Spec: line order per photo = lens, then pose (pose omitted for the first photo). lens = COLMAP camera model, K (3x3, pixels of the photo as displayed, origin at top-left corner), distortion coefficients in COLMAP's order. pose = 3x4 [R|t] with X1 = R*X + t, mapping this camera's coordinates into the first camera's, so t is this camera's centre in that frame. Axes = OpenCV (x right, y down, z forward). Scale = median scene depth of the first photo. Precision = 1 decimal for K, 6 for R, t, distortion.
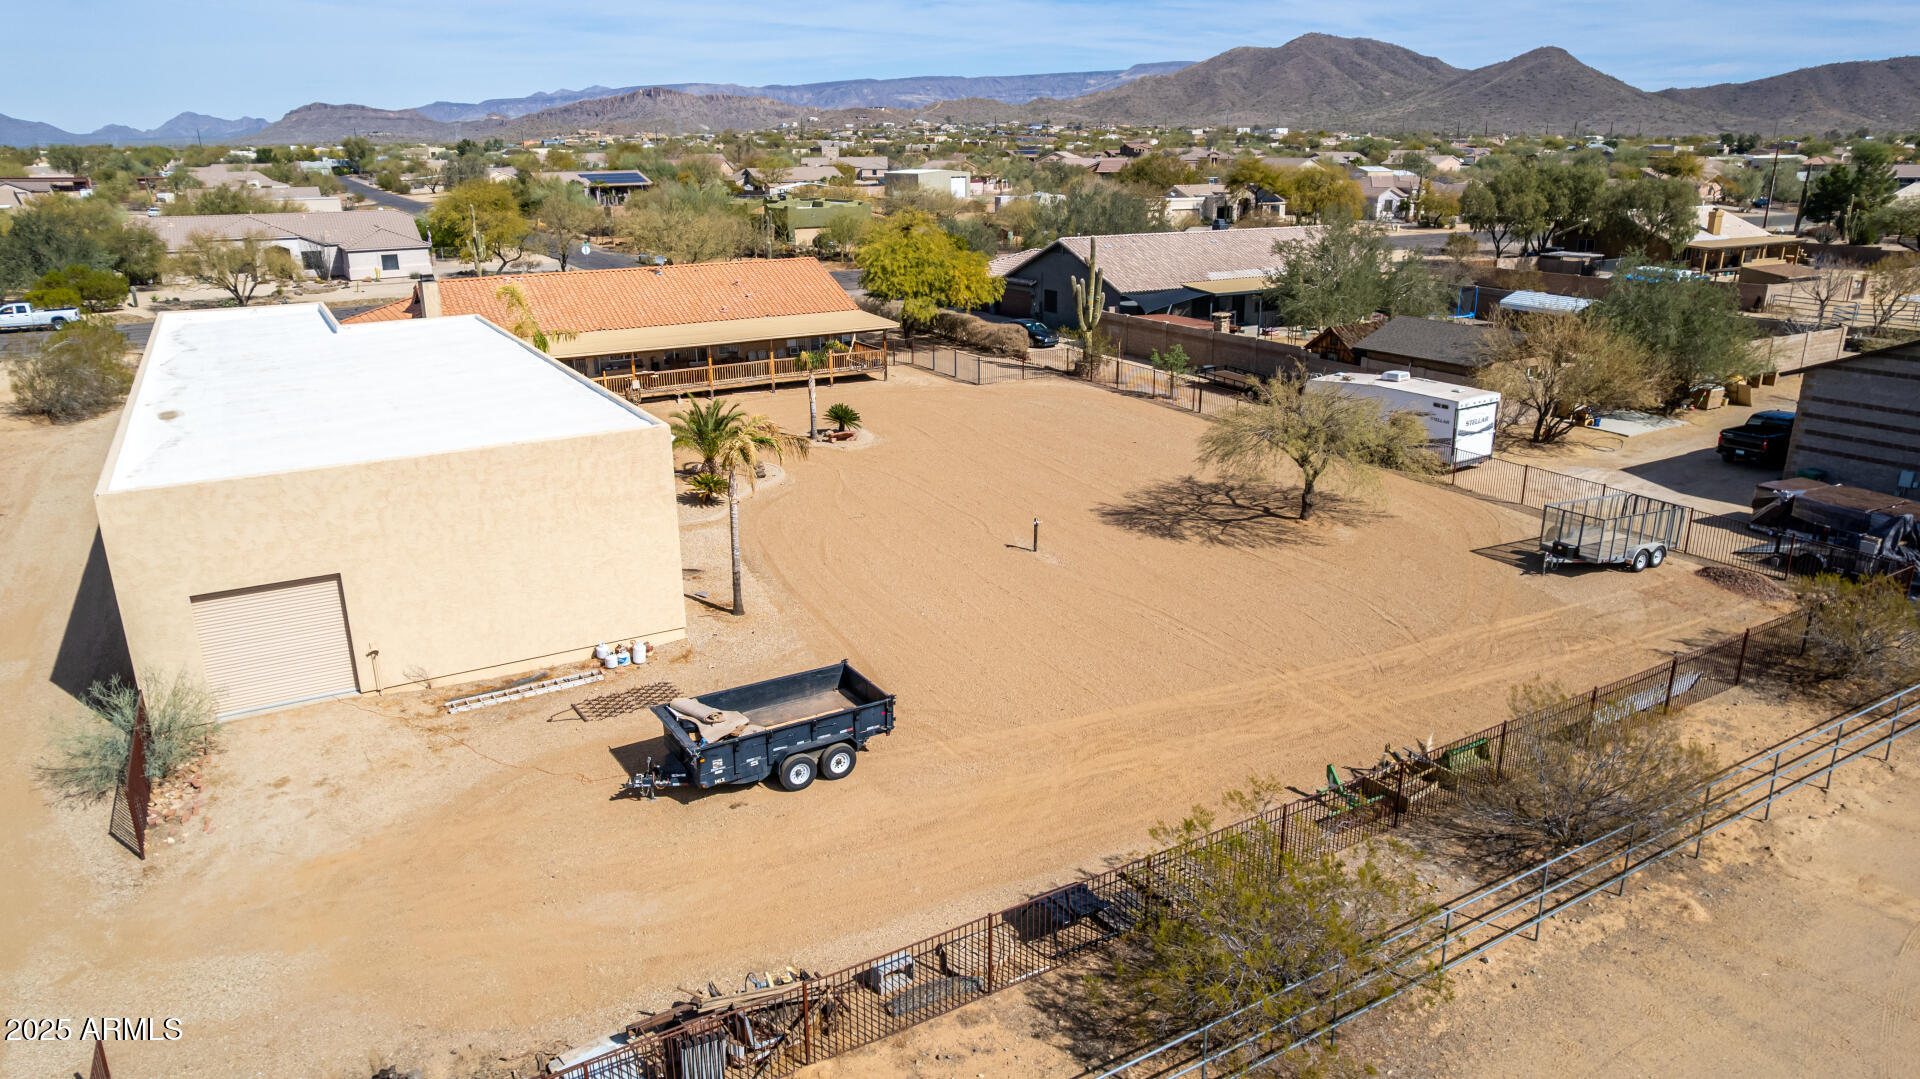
lens RADIAL K [[1223.8, 0, 964.4], [0, 1223.8, 555.9], [0, 0, 1]] dist [-0.068440, 0.060304]
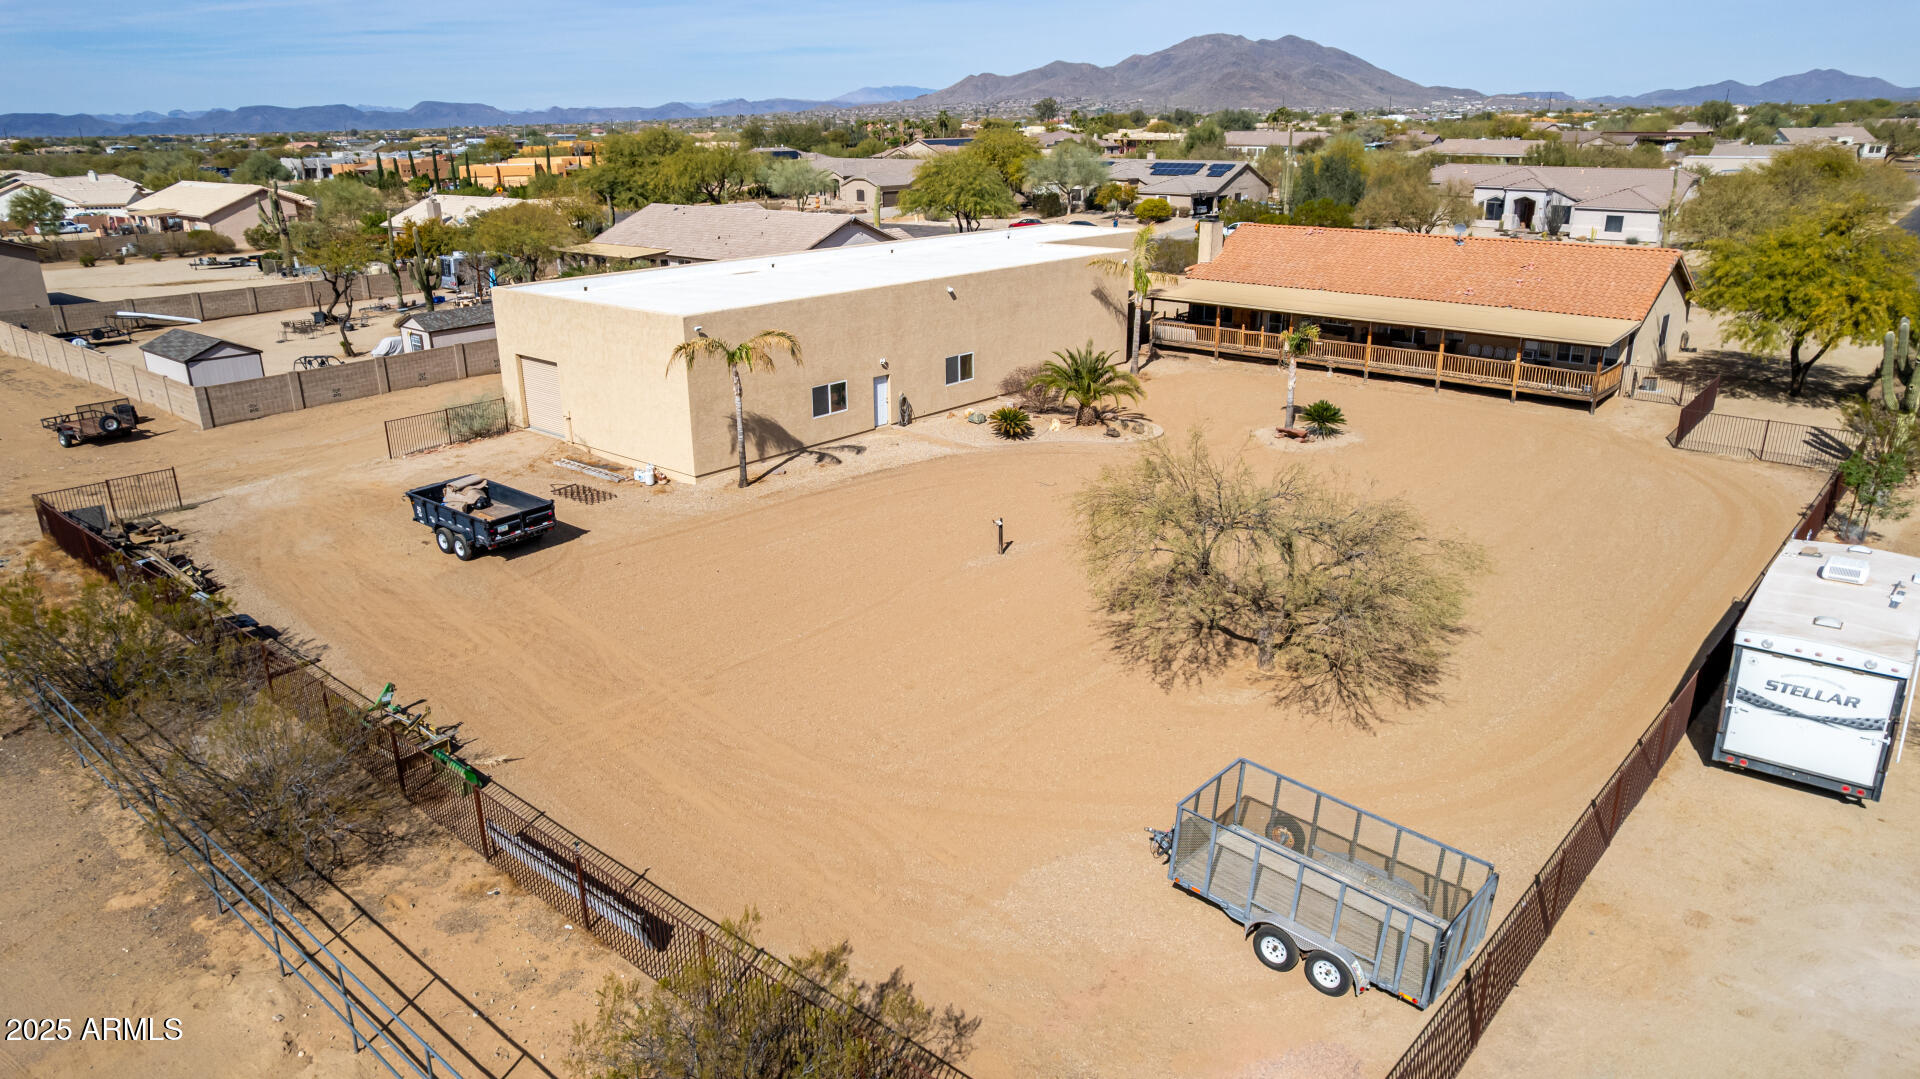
lens RADIAL K [[1223.8, 0, 968.4], [0, 1223.8, 533.3], [0, 0, 1]] dist [-0.068440, 0.060304]
pose [[0.323460, 0.311631, -0.893454, 0.762355], [-0.296636, 0.930012, 0.216990, -0.184924], [0.898544, 0.194843, 0.393263, 0.561343]]
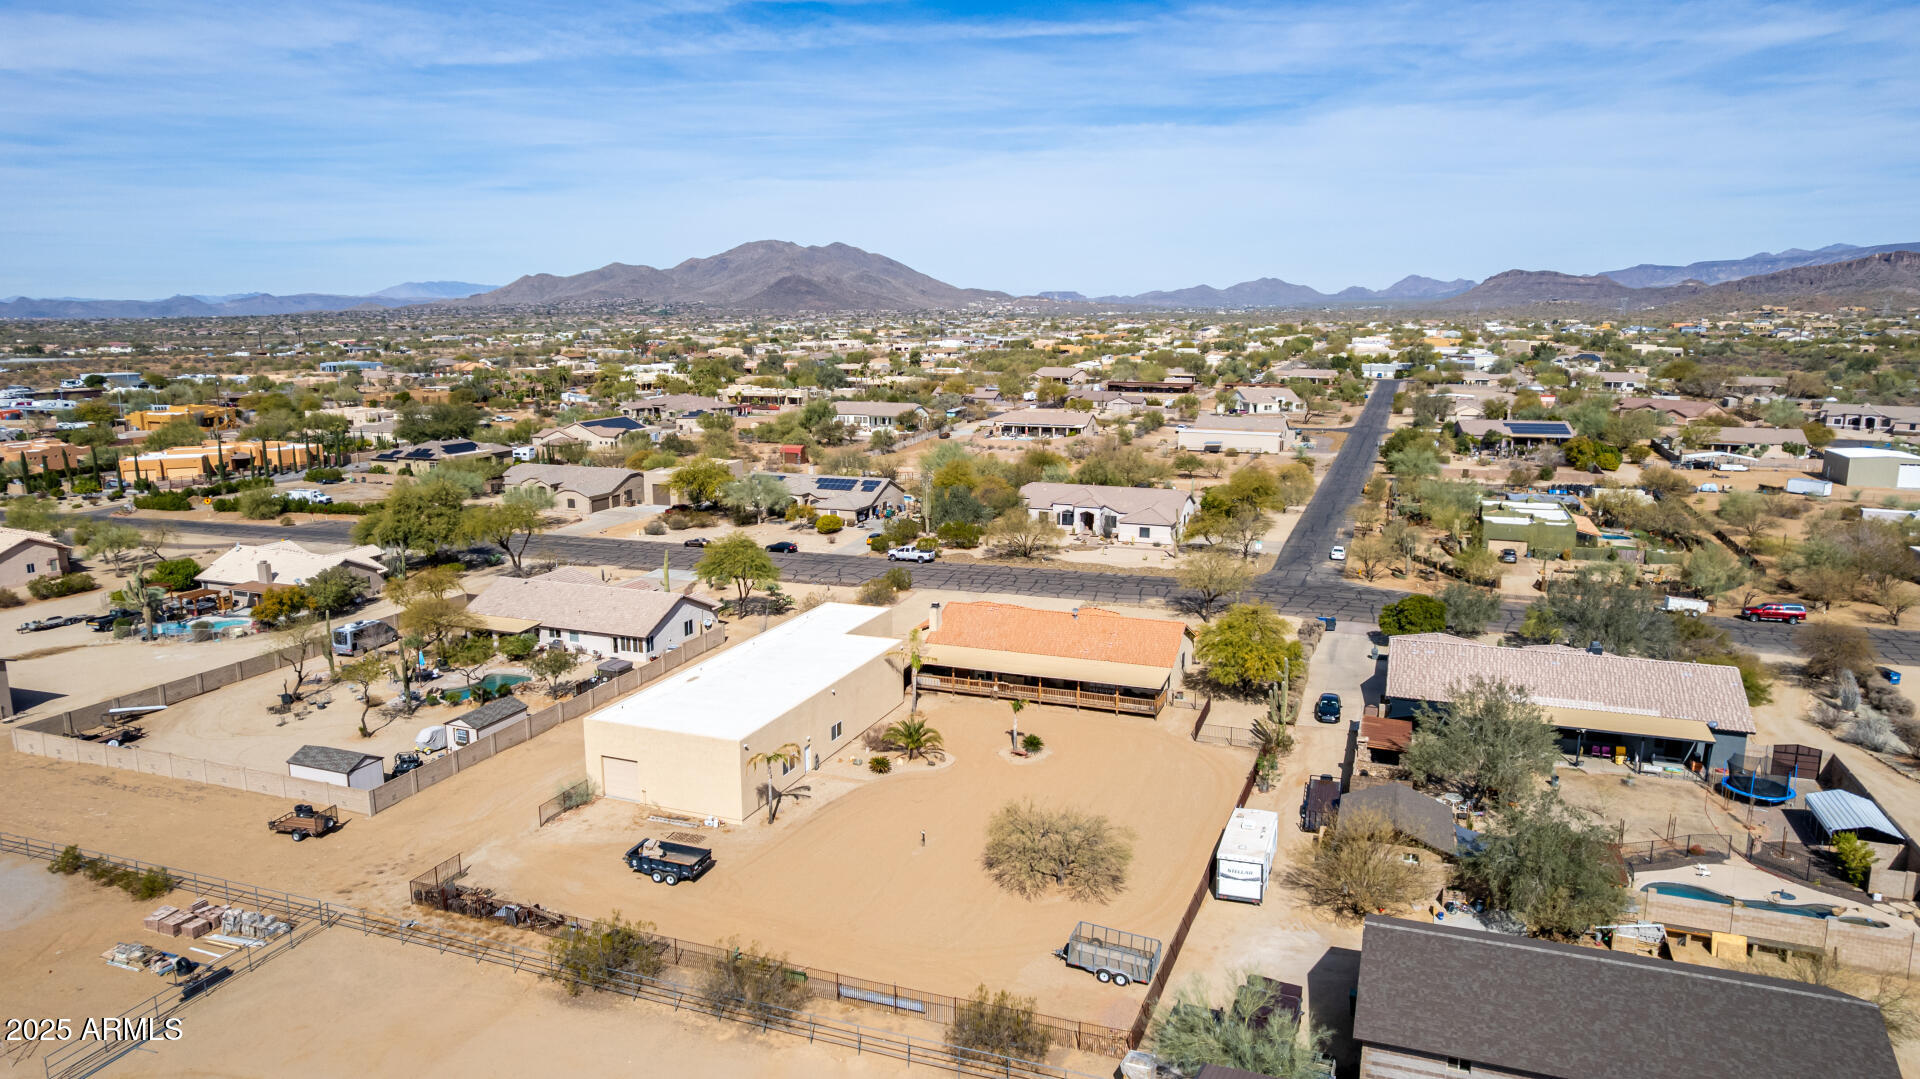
lens RADIAL K [[1223.8, 0, 965.2], [0, 1223.8, 527.1], [0, 0, 1]] dist [-0.068440, 0.060304]
pose [[0.625330, 0.144264, -0.766909, 1.364305], [-0.254219, 0.966813, -0.025420, -0.417198], [0.737790, 0.210859, 0.641252, -0.273590]]
